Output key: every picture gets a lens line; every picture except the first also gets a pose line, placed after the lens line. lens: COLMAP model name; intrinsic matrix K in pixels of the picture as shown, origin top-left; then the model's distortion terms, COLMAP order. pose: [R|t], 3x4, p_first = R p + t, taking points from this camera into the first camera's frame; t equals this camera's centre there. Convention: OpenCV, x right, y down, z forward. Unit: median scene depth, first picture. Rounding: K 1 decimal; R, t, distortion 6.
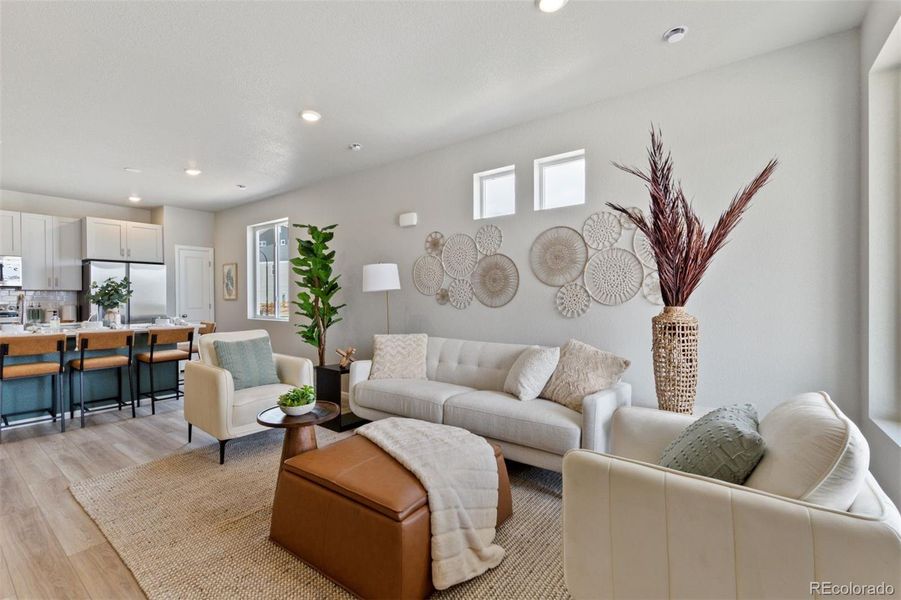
lens RADIAL K [[390.0, 0, 450.3], [0, 390.0, 298.1], [0, 0, 1]] dist [0.000221, -0.000010]
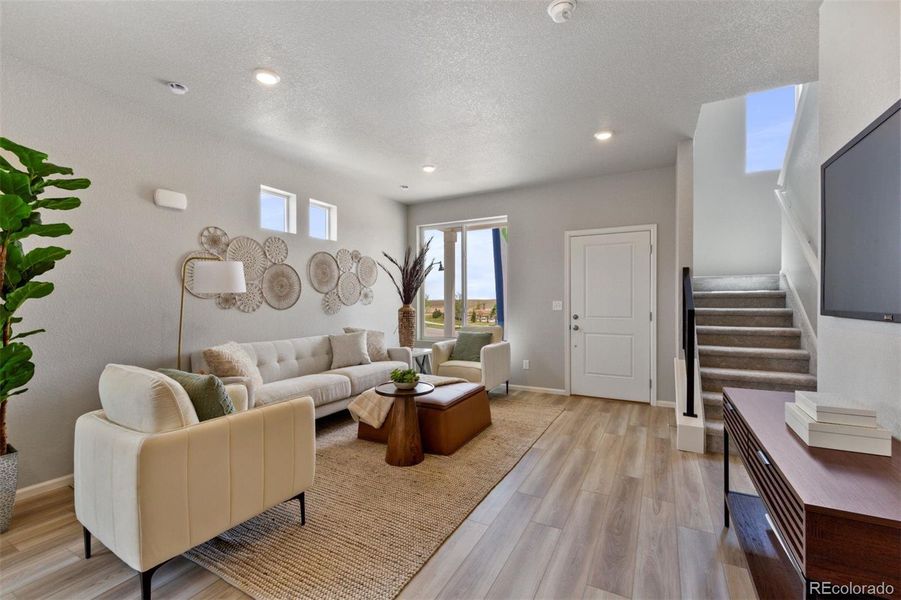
lens RADIAL K [[390.0, 0, 449.1], [0, 390.0, 300.0], [0, 0, 1]] dist [0.000221, -0.000010]
pose [[-0.135913, 0.003227, 0.990716, -1.100041], [0.005633, 0.999981, -0.002485, 0.000815], [-0.990705, 0.005243, -0.135928, 0.662919]]
